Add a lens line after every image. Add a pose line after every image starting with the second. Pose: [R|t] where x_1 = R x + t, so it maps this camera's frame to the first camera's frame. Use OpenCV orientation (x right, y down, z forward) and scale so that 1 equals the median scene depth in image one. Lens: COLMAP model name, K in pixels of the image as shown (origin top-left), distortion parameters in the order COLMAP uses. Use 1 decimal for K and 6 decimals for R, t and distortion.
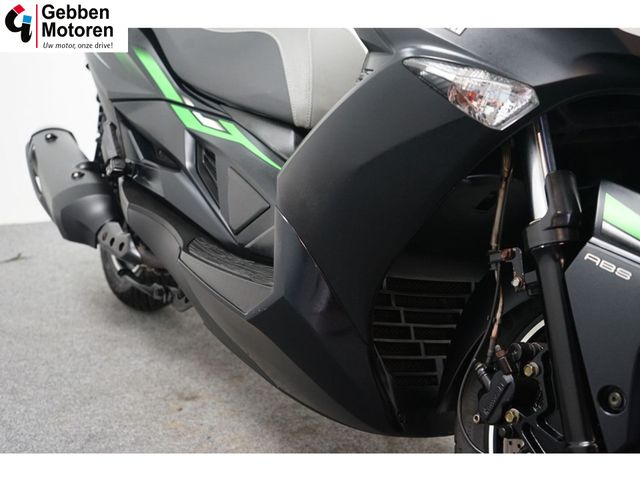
lens RADIAL K [[771.9, 0, 320.0], [0, 771.9, 240.0], [0, 0, 1]] dist [-0.006855, -0.003610]
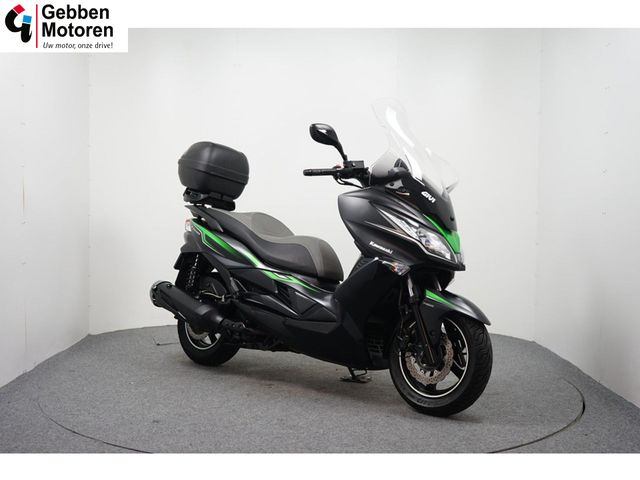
lens RADIAL K [[786.5, 0, 336.9], [0, 786.5, 237.5], [0, 0, 1]] dist [0.005649, 0.012144]
pose [[0.949787, -0.009800, 0.312743, -0.788823], [0.069708, 0.981017, -0.180960, 0.221520], [-0.305033, 0.193674, 0.932440, -1.607756]]
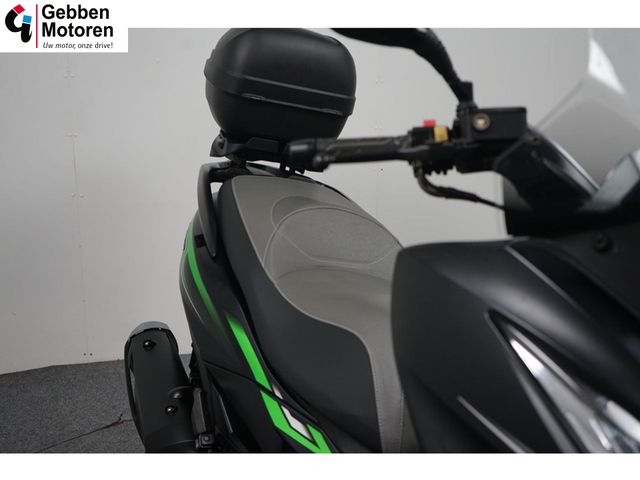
lens RADIAL K [[786.5, 0, 336.9], [0, 786.5, 237.5], [0, 0, 1]] dist [0.005649, 0.012144]
pose [[0.991631, 0.024571, -0.126741, 0.023214], [-0.025238, 0.999675, -0.003665, -0.363883], [0.126610, 0.006833, 0.991929, 0.027907]]
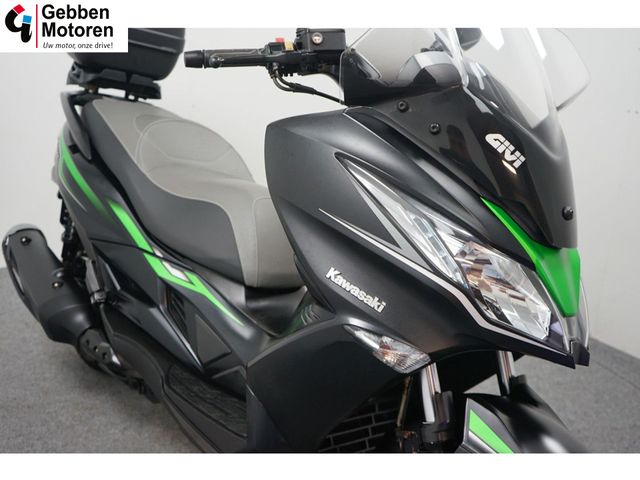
lens RADIAL K [[664.6, 0, 320.0], [0, 664.6, 240.0], [0, 0, 1]] dist [0.007224, 0.001567]
pose [[0.986458, -0.024142, 0.162226, -0.080331], [0.011908, 0.997039, 0.075968, -0.276696], [-0.163580, -0.073007, 0.983825, -0.147511]]
